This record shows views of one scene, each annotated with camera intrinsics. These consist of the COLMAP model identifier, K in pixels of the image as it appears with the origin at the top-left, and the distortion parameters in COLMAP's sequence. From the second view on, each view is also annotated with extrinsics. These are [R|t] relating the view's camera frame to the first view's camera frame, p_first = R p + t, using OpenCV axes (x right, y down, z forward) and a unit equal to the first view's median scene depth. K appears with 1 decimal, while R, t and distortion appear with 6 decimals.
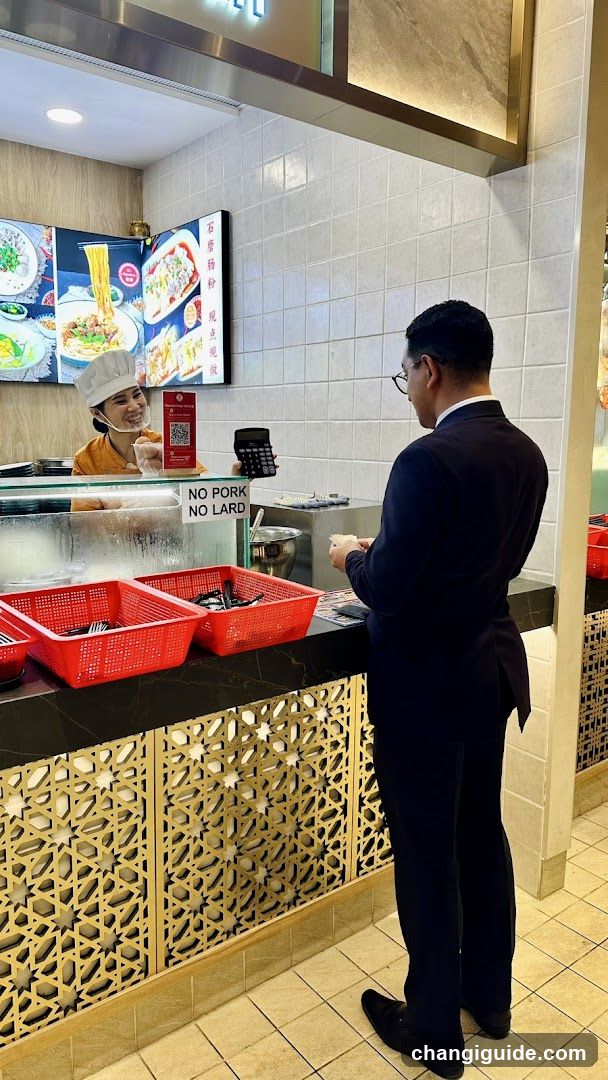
lens RADIAL K [[756.0, 0, 304.0], [0, 756.0, 540.0], [0, 0, 1]] dist [0.139238, -0.236609]
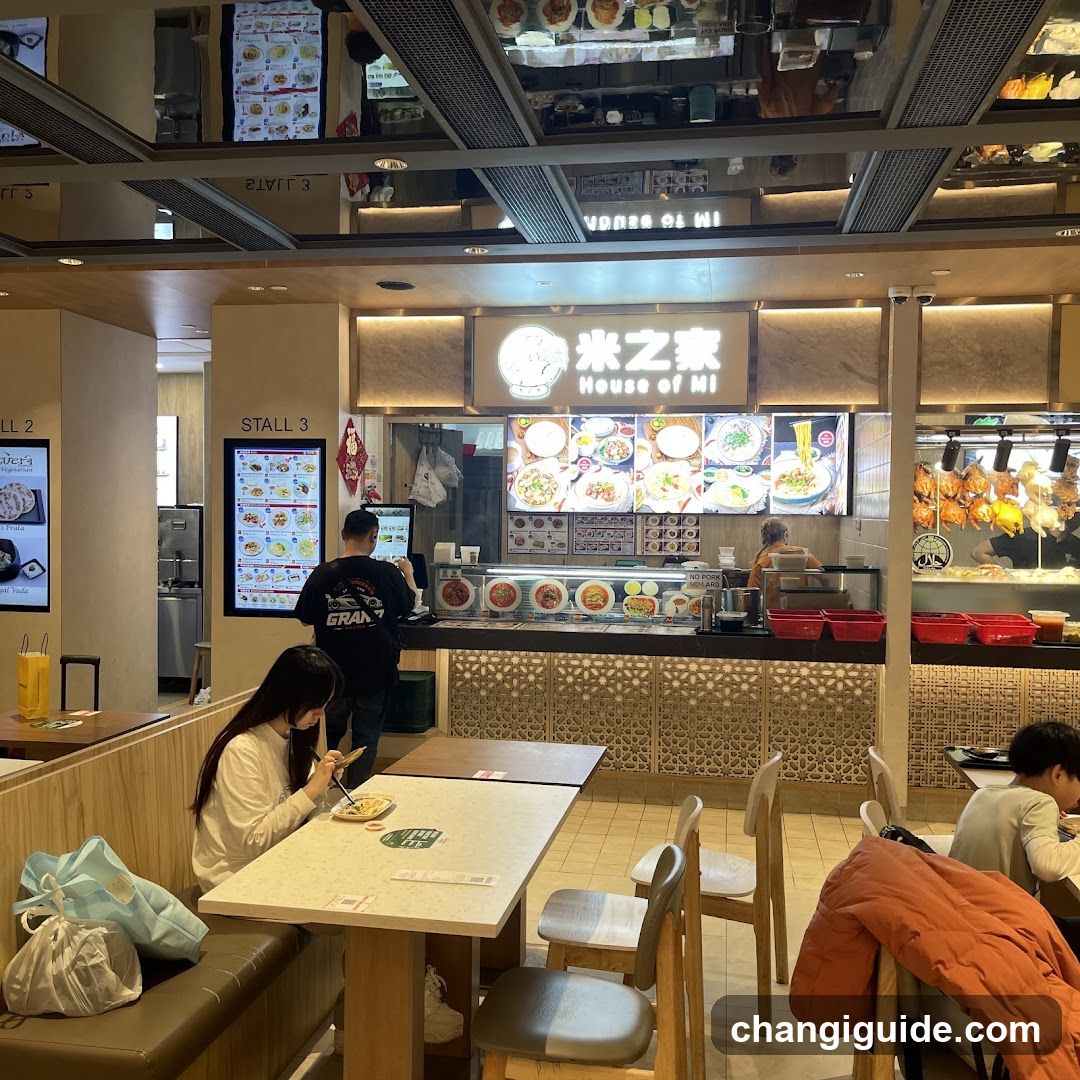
lens RADIAL K [[1104.8, 0, 537.6], [0, 1104.8, 546.5], [0, 0, 1]] dist [0.076765, -0.031174]
pose [[0.677702, 0.024792, -0.734919, 1.000237], [-0.118039, 0.990139, -0.075448, 0.079126], [0.725801, 0.137880, 0.673945, -0.811516]]
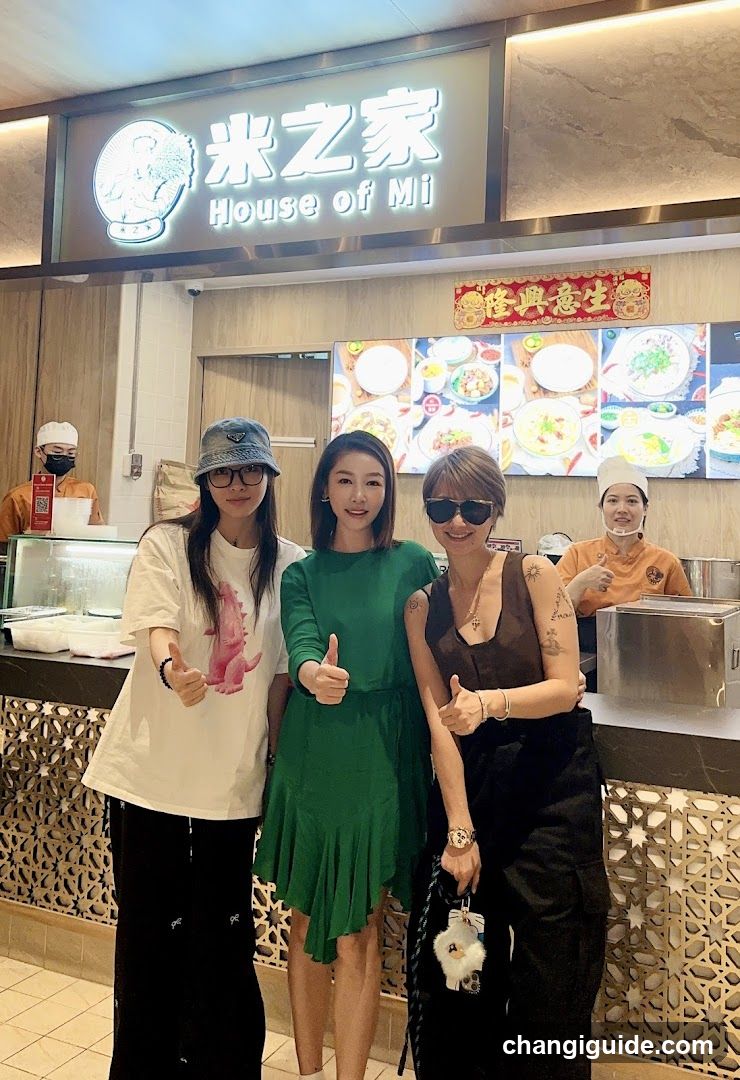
lens RADIAL K [[994.6, 0, 416.3], [0, 994.6, 421.3], [0, 0, 1]] dist [0.152111, -0.313468]
pose [[0.464897, -0.068056, -0.882745, 0.623061], [-0.161052, 0.973906, -0.159902, -0.019404], [0.870594, 0.216506, 0.441805, 0.137834]]
